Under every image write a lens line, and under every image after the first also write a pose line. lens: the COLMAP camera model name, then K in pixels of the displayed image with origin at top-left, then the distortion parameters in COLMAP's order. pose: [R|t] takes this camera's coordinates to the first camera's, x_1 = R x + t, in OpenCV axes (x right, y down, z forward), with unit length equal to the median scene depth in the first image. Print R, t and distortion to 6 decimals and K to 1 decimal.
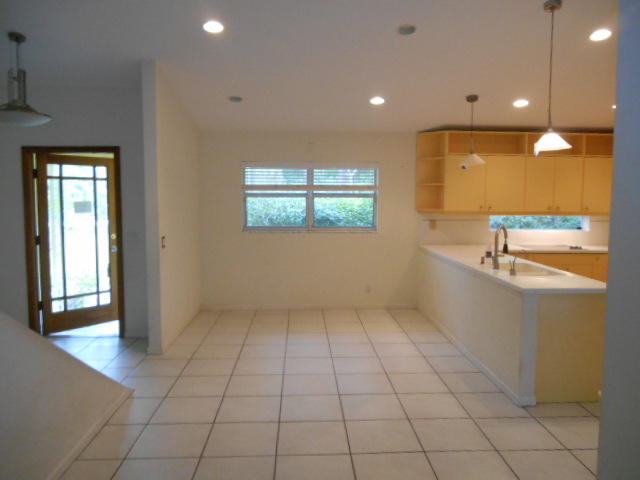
lens RADIAL K [[500.1, 0, 320.6], [0, 500.1, 240.8], [0, 0, 1]] dist [-0.014406, 0.008571]
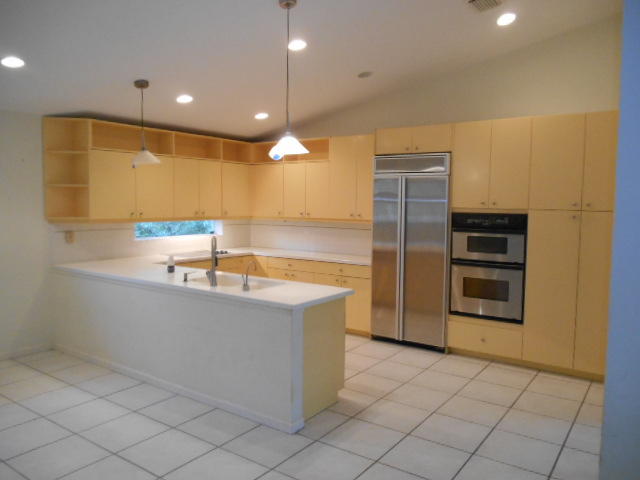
lens RADIAL K [[500.1, 0, 323.6], [0, 500.1, 235.6], [0, 0, 1]] dist [-0.014406, 0.008571]
pose [[0.616247, -0.052928, 0.785772, -0.147076], [0.064735, 0.997767, 0.016439, -0.022454], [-0.784888, 0.040736, 0.618297, 0.213157]]
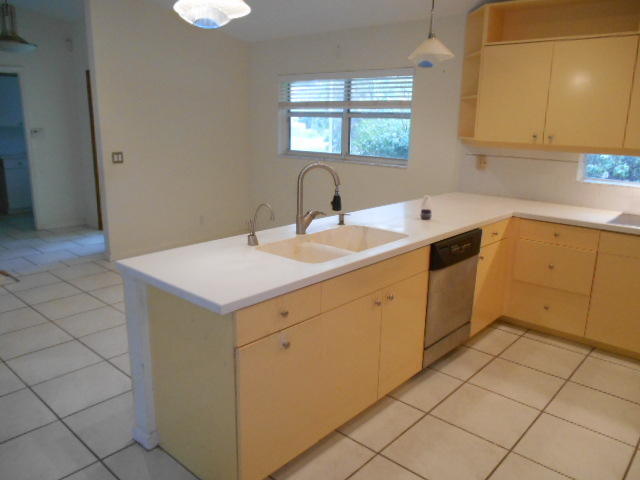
lens RADIAL K [[500.1, 0, 318.7], [0, 500.1, 243.0], [0, 0, 1]] dist [-0.014406, 0.008571]
pose [[0.706670, 0.178700, -0.684605, 0.548179], [-0.073902, 0.980930, 0.179765, -0.031669], [0.703673, -0.076441, 0.706400, 0.410430]]
